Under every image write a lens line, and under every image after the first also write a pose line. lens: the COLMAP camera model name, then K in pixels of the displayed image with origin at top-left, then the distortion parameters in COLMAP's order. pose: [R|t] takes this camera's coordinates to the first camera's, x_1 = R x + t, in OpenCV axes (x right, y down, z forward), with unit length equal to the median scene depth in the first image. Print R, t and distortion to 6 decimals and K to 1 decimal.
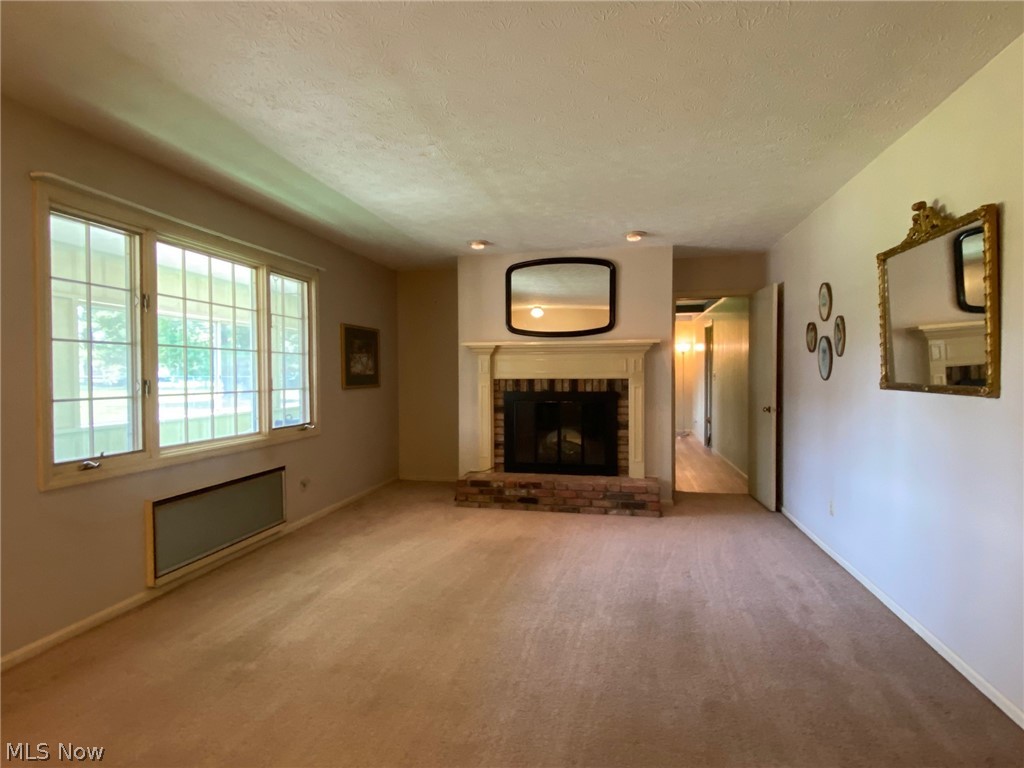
lens RADIAL K [[541.0, 0, 512.0], [0, 541.0, 386.4], [0, 0, 1]] dist [0.028512, -0.002116]
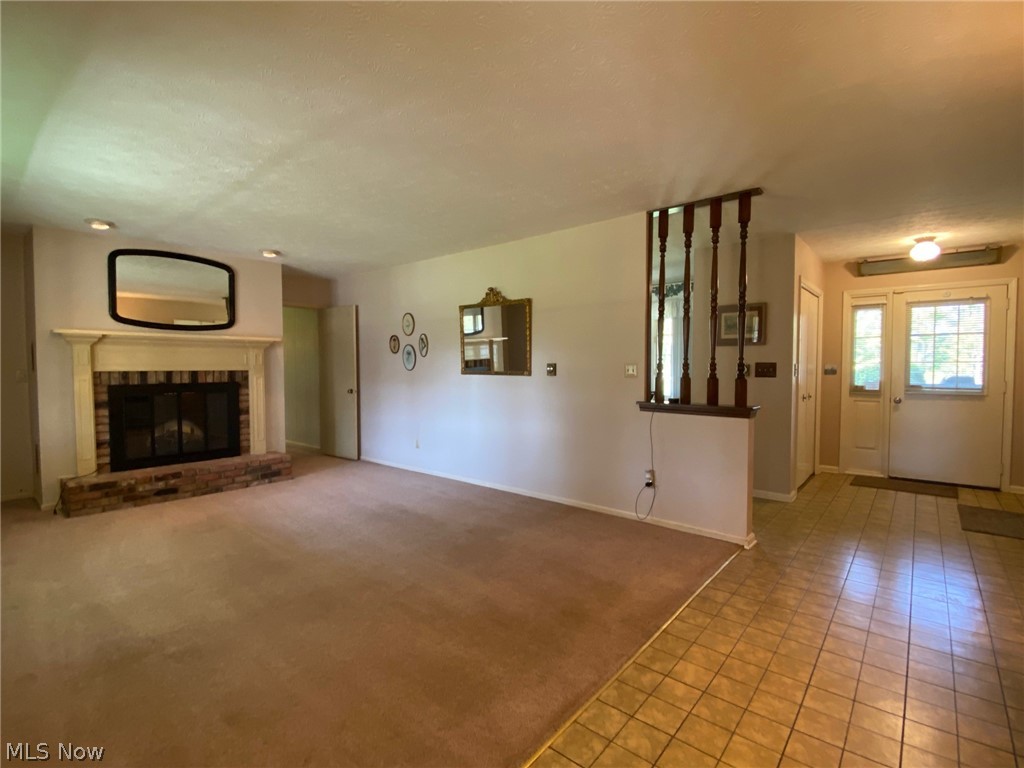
lens RADIAL K [[484.7, 0, 512.3], [0, 484.7, 384.0], [0, 0, 1]] dist [-0.000945, -0.000376]
pose [[0.480619, -0.029046, 0.876448, -0.426784], [0.019843, 0.999556, 0.022245, 0.002866], [-0.876705, 0.006700, 0.480982, 0.001373]]
